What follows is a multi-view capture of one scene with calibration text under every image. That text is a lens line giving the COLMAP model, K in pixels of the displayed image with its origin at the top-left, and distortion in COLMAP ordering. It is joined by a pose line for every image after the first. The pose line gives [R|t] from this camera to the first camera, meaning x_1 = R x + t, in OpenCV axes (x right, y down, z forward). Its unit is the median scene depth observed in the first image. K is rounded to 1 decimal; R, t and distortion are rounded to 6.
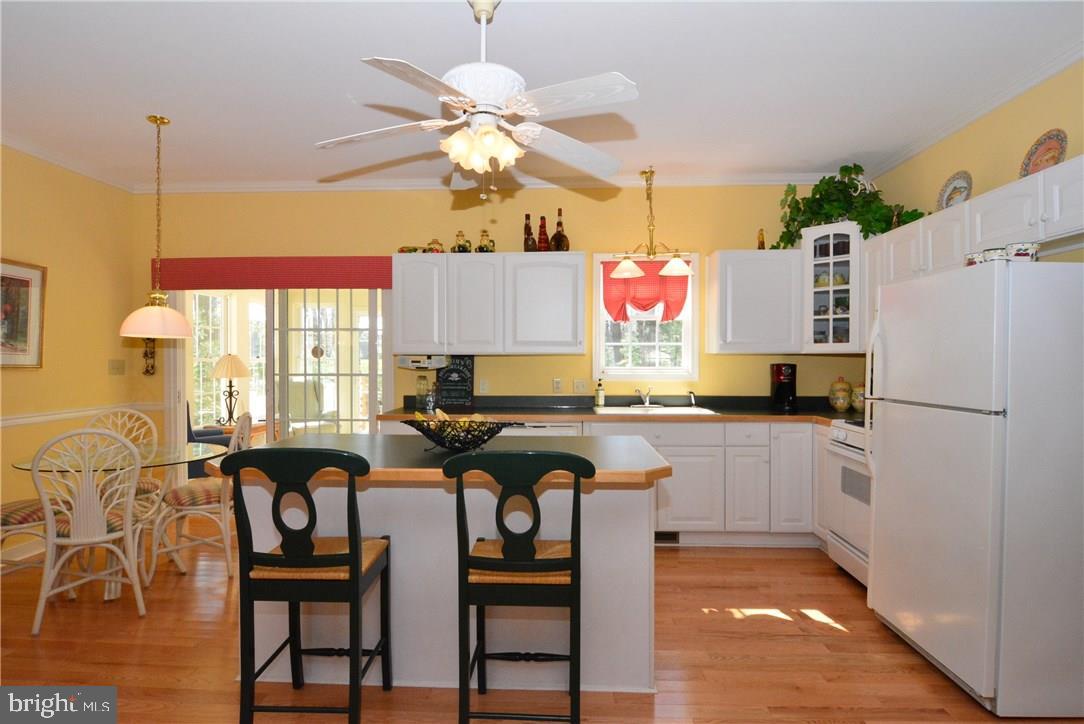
lens RADIAL K [[584.8, 0, 544.2], [0, 584.8, 361.1], [0, 0, 1]] dist [-0.007165, -0.012133]
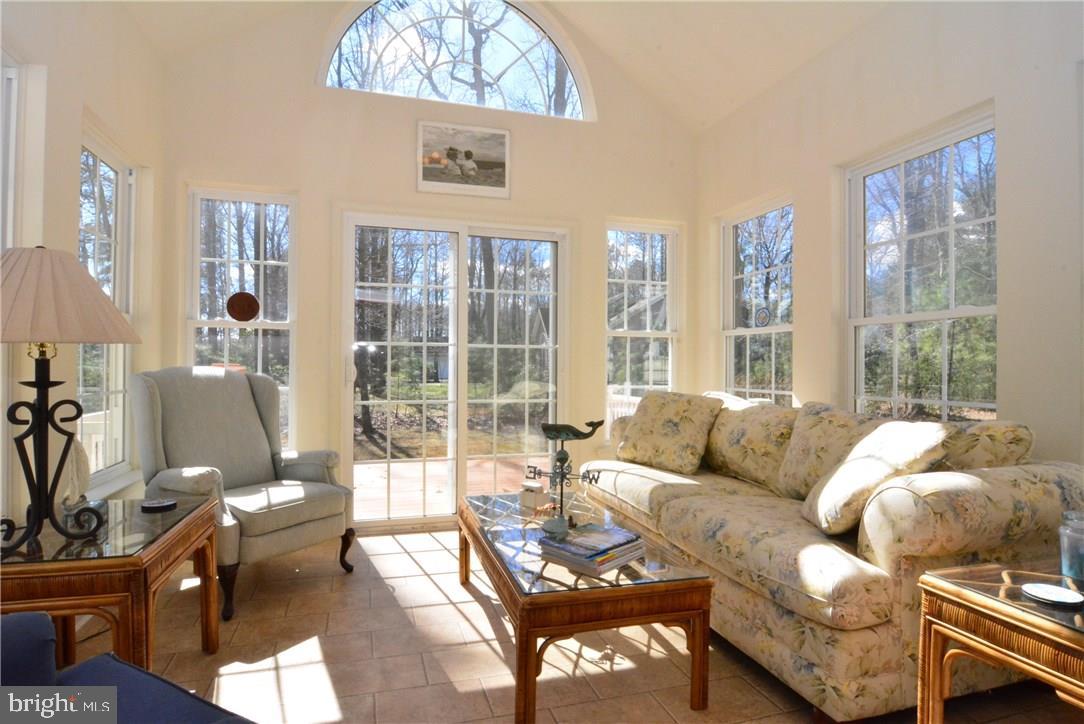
lens RADIAL K [[584.8, 0, 542.4], [0, 584.8, 362.5], [0, 0, 1]] dist [-0.007165, -0.012133]
pose [[0.945451, 0.007299, 0.325684, -0.630027], [-0.003864, 0.999930, -0.011191, 0.054815], [-0.325743, 0.009322, 0.945412, 1.060140]]
